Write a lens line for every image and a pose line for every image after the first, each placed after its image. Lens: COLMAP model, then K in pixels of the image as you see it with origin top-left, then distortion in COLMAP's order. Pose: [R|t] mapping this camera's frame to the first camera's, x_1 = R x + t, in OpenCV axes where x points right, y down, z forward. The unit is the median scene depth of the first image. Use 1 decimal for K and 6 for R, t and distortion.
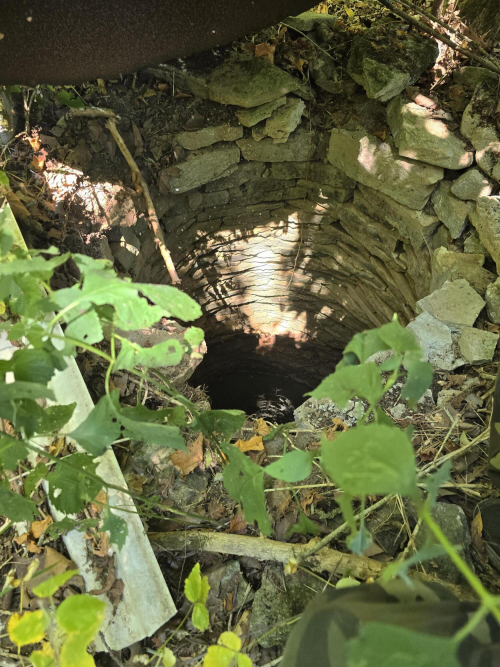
lens RADIAL K [[444.9, 0, 250.0], [0, 444.9, 333.5], [0, 0, 1]] dist [0.004269, 0.000019]
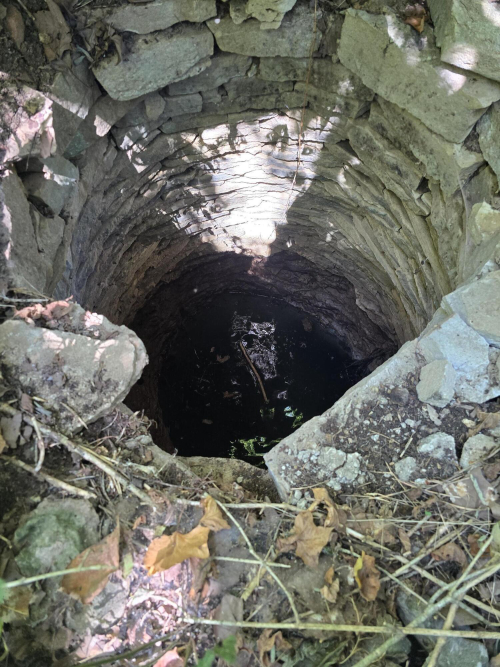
lens RADIAL K [[452.9, 0, 261.6], [0, 452.9, 333.4], [0, 0, 1]] dist [0.041054, -0.047291]
pose [[0.999174, 0.025557, 0.031579, 0.041750], [-0.031834, 0.975478, 0.217782, -0.115812], [-0.025239, -0.218607, 0.975486, 0.198702]]
